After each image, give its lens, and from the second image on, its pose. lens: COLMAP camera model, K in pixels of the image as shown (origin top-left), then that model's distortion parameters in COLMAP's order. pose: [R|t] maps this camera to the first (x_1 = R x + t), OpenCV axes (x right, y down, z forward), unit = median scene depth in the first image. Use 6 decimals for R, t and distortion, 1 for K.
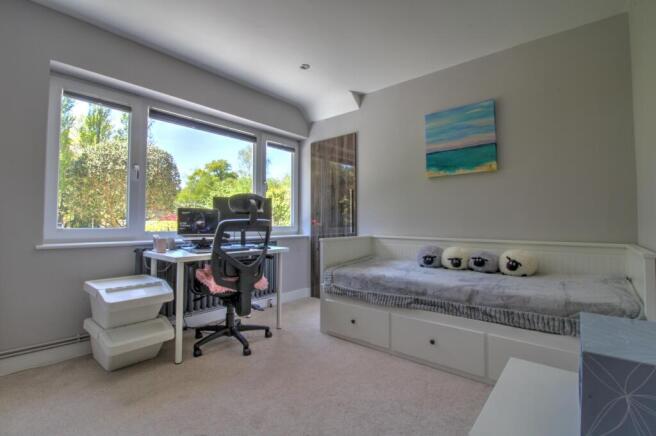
lens RADIAL K [[307.2, 0, 328.6], [0, 307.2, 217.9], [0, 0, 1]] dist [-0.003656, -0.000244]
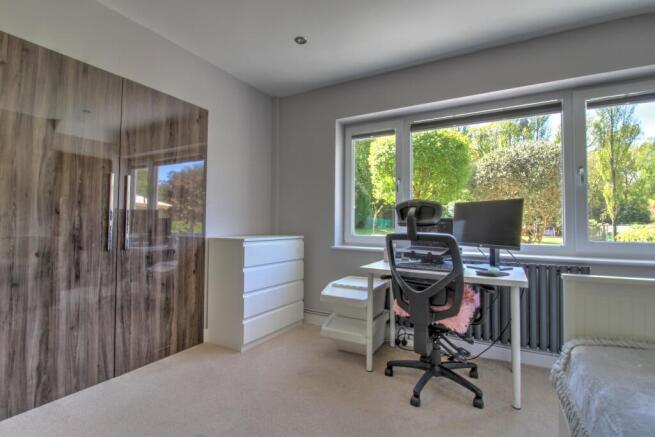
lens RADIAL K [[306.7, 0, 325.5], [0, 306.7, 216.3], [0, 0, 1]] dist [-0.003656, -0.000244]
pose [[0.181655, -0.024024, -0.983069, 0.414534], [0.007061, 0.999708, -0.023126, -0.018685], [0.983337, -0.002740, 0.181772, 0.549304]]
